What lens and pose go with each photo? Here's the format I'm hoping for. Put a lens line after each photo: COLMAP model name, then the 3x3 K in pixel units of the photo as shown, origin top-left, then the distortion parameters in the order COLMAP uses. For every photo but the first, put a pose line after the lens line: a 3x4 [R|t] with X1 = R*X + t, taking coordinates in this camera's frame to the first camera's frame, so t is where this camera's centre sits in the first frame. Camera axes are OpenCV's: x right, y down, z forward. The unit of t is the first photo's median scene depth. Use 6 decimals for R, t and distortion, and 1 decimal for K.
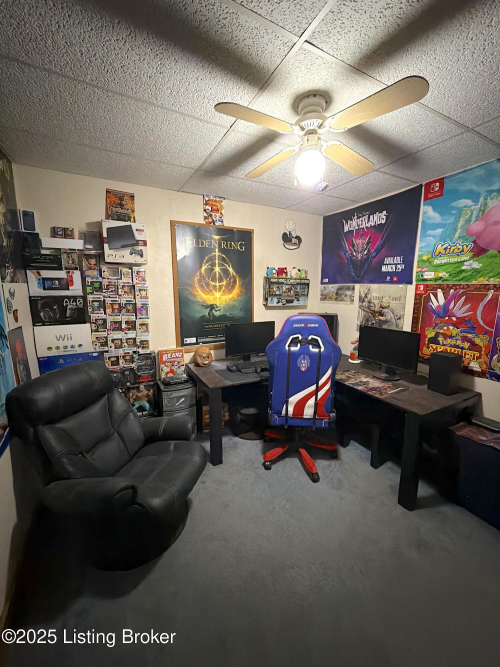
lens RADIAL K [[266.0, 0, 250.5], [0, 266.0, 333.1], [0, 0, 1]] dist [0.002768, 0.000354]
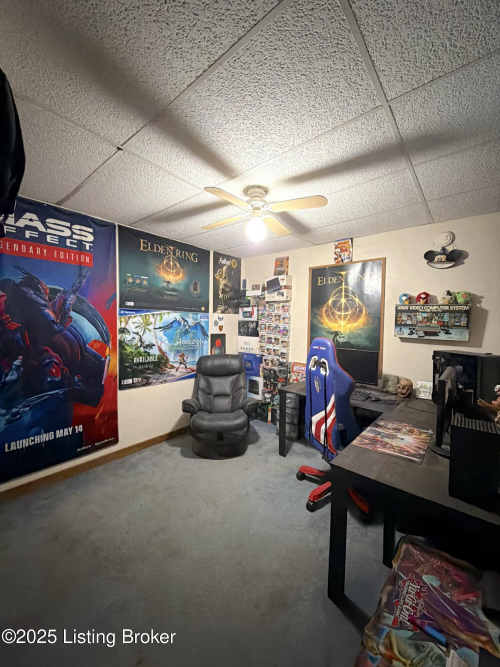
lens RADIAL K [[266.0, 0, 251.0], [0, 266.0, 333.8], [0, 0, 1]] dist [0.002768, 0.000354]
pose [[0.372043, 0.044666, -0.927140, 0.904881], [-0.177486, 0.983835, -0.023824, -0.007600], [0.911089, 0.173418, 0.373957, 0.297375]]
